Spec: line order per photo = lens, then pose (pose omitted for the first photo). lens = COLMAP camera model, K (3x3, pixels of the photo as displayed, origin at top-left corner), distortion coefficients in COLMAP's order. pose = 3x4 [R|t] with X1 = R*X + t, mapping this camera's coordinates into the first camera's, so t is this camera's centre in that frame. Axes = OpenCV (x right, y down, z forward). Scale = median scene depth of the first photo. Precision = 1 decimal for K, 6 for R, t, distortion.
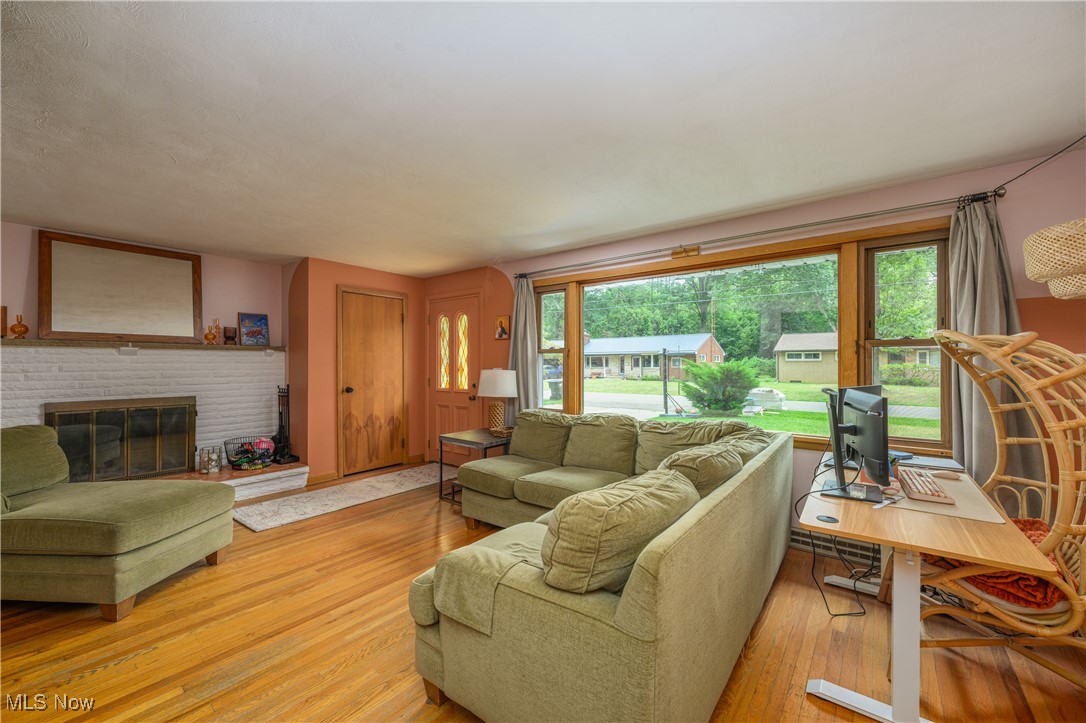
lens RADIAL K [[427.9, 0, 537.4], [0, 427.9, 362.7], [0, 0, 1]] dist [-0.001748, -0.000073]
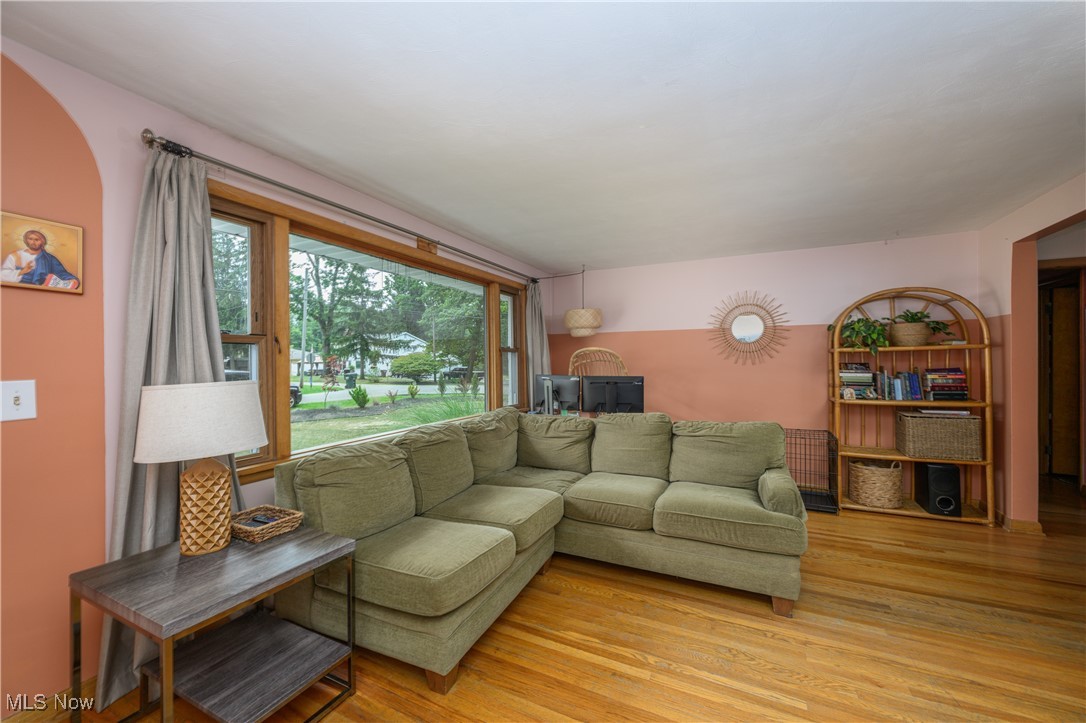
lens RADIAL K [[427.9, 0, 537.4], [0, 427.9, 362.7], [0, 0, 1]] dist [-0.001748, -0.000073]
pose [[-0.209504, -0.000017, 0.977808, -0.462551], [0.001407, 0.999999, 0.000319, -0.002703], [-0.977807, 0.001442, -0.209503, 0.719689]]
